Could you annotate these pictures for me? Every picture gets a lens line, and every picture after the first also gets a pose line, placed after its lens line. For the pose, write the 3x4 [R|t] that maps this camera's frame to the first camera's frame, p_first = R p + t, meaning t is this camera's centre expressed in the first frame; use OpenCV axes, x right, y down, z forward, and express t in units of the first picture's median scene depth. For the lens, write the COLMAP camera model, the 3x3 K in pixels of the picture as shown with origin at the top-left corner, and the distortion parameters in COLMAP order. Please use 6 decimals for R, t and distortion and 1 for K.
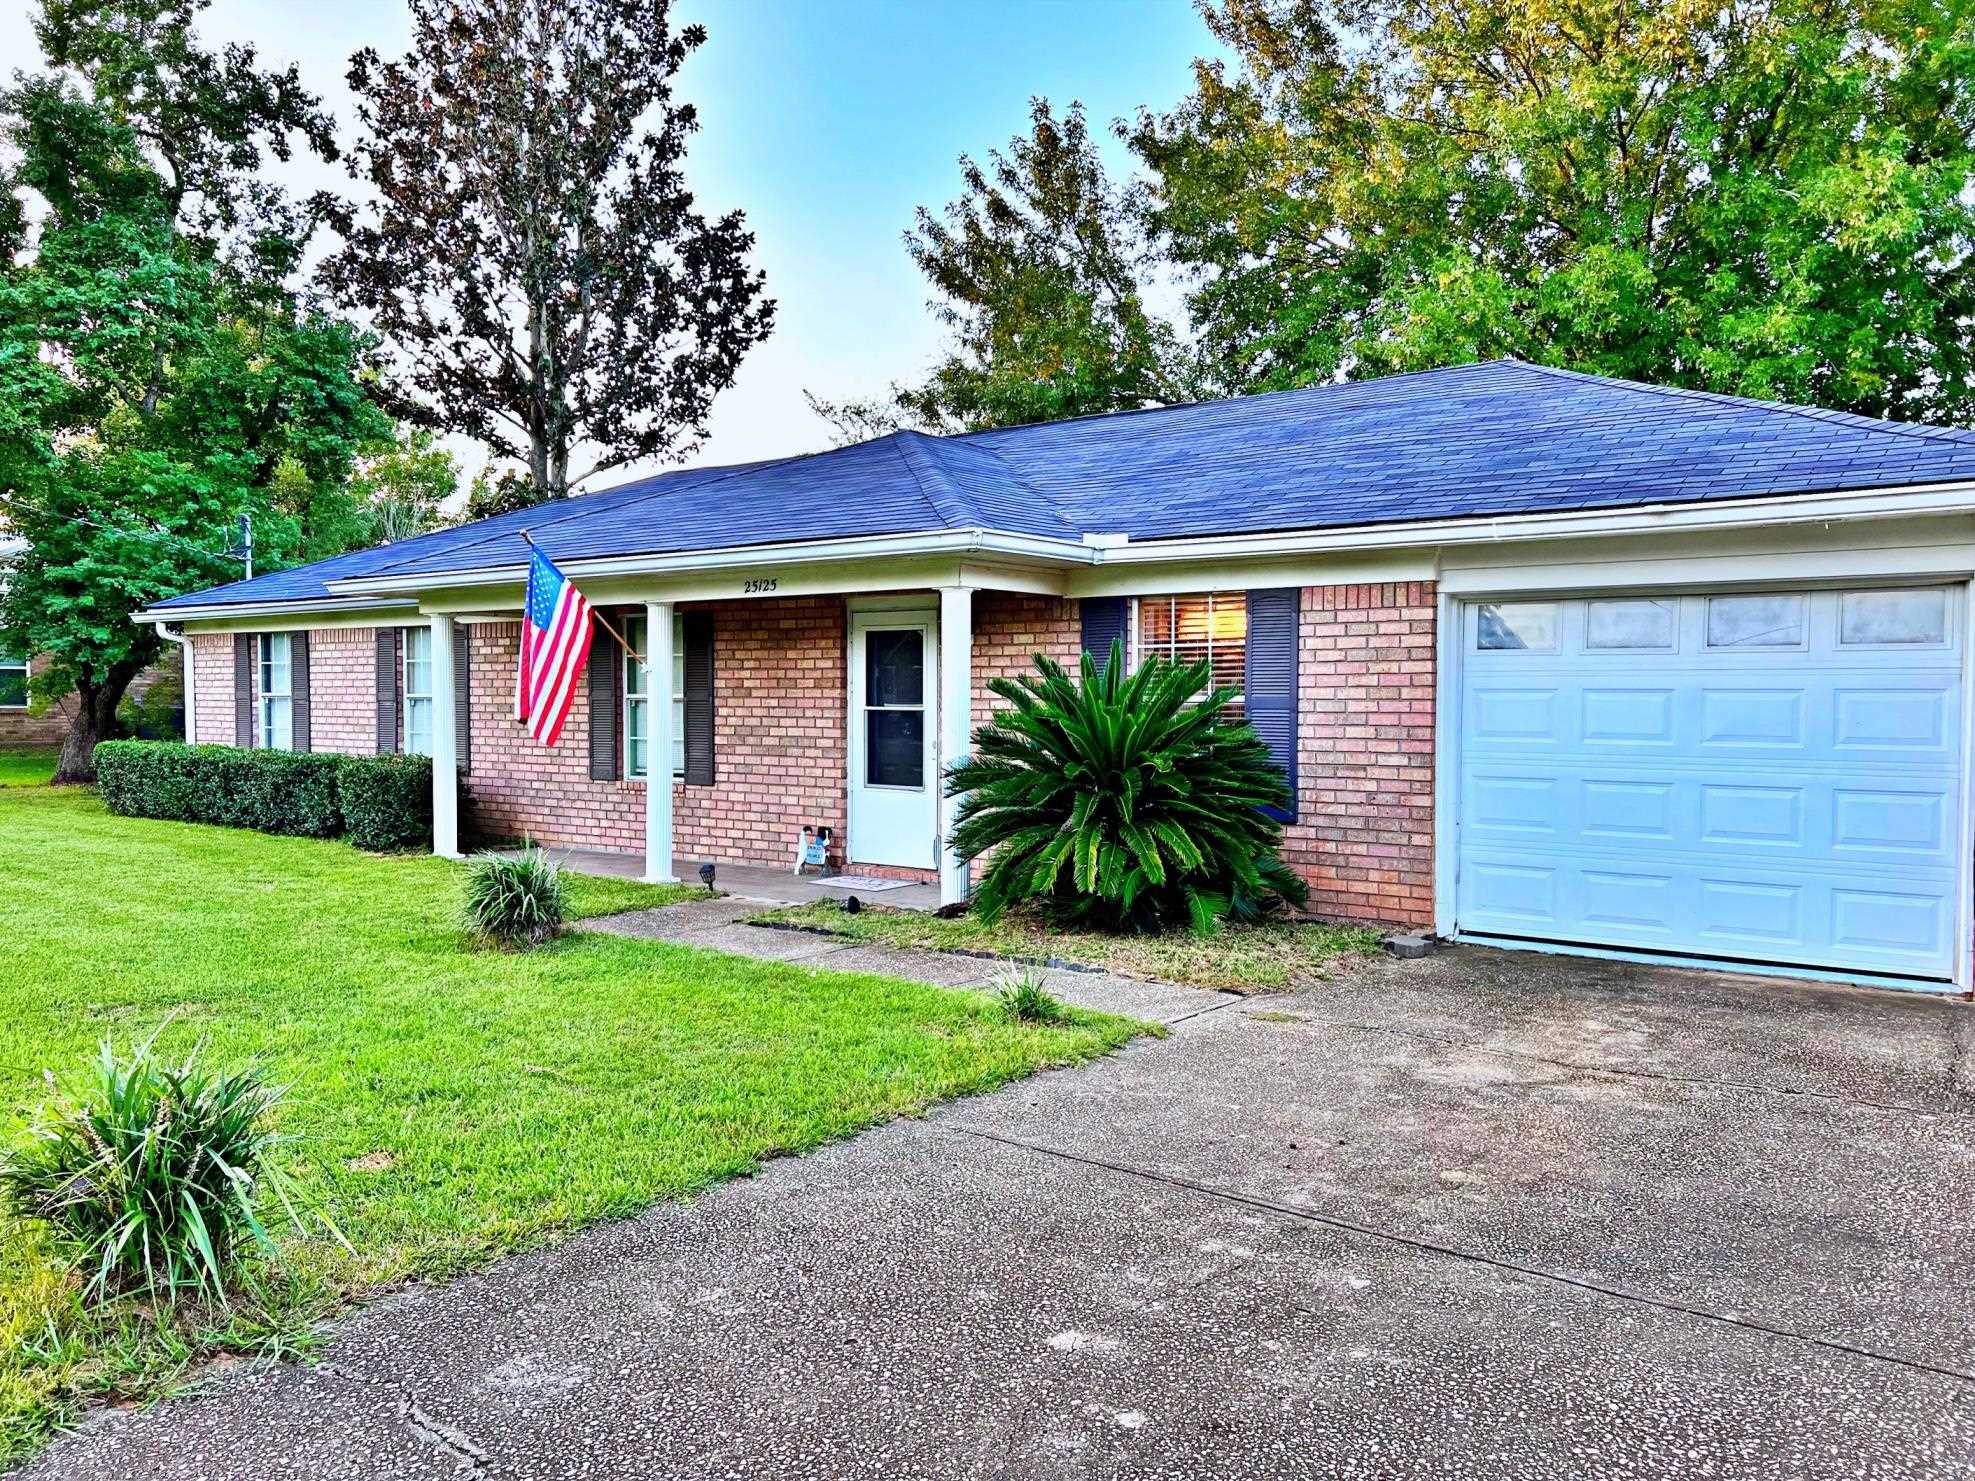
lens RADIAL K [[1501.0, 0, 986.3], [0, 1501.0, 741.6], [0, 0, 1]] dist [0.018029, 0.007039]
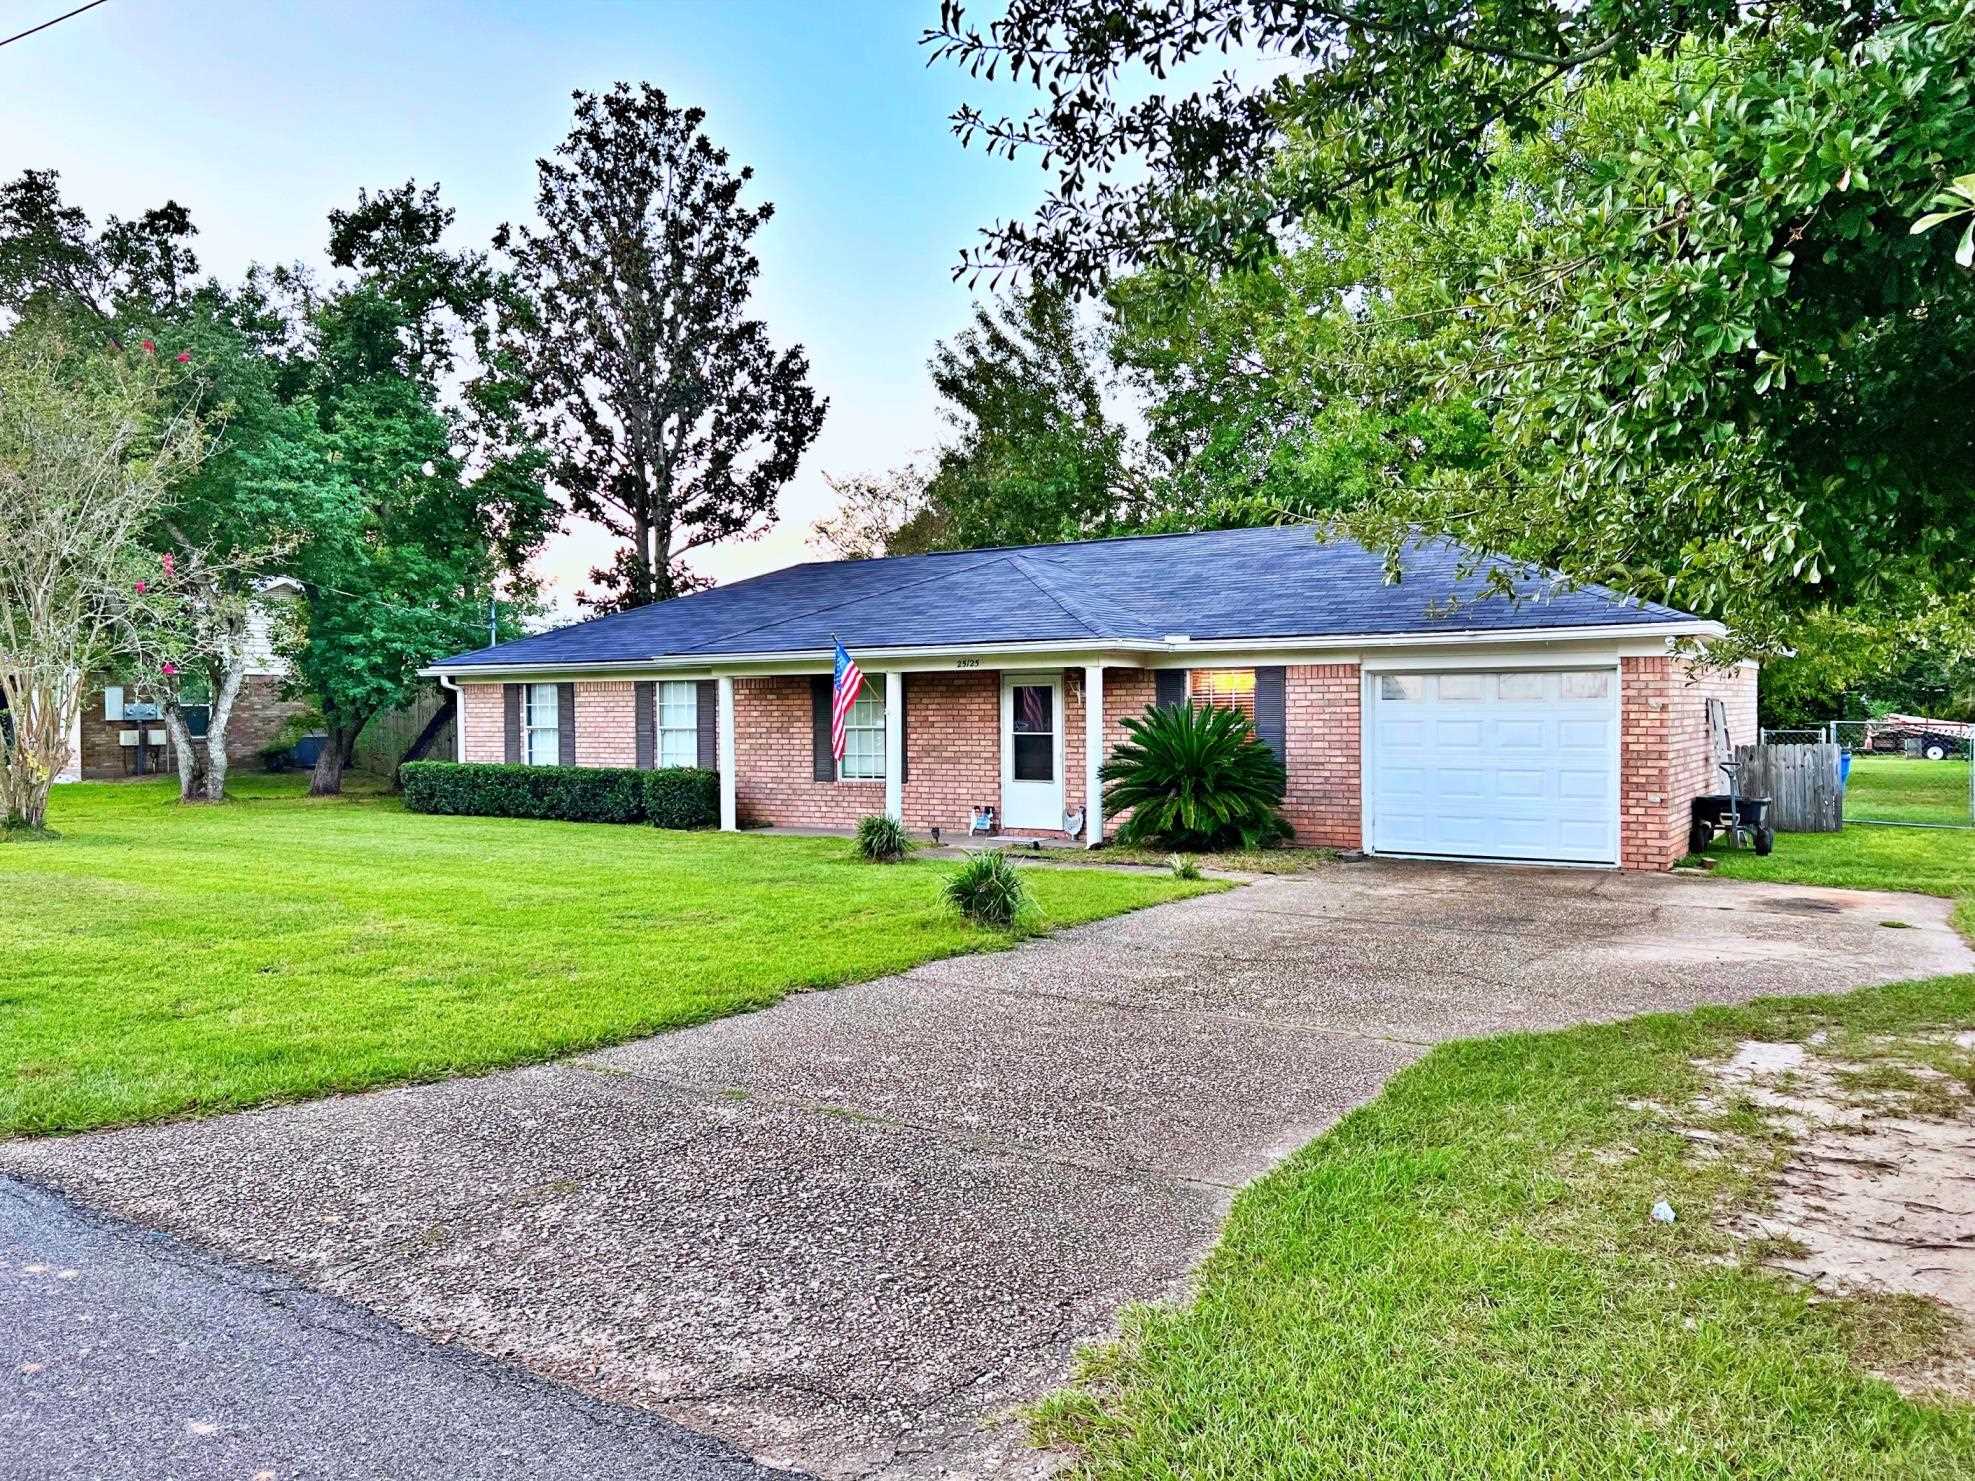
lens RADIAL K [[1501.0, 0, 991.0], [0, 1501.0, 739.9], [0, 0, 1]] dist [0.018029, 0.007039]
pose [[0.996795, -0.011638, 0.079147, -0.219868], [0.012563, 0.999858, -0.011203, 0.002372], [-0.079005, 0.012162, 0.996800, -0.590738]]
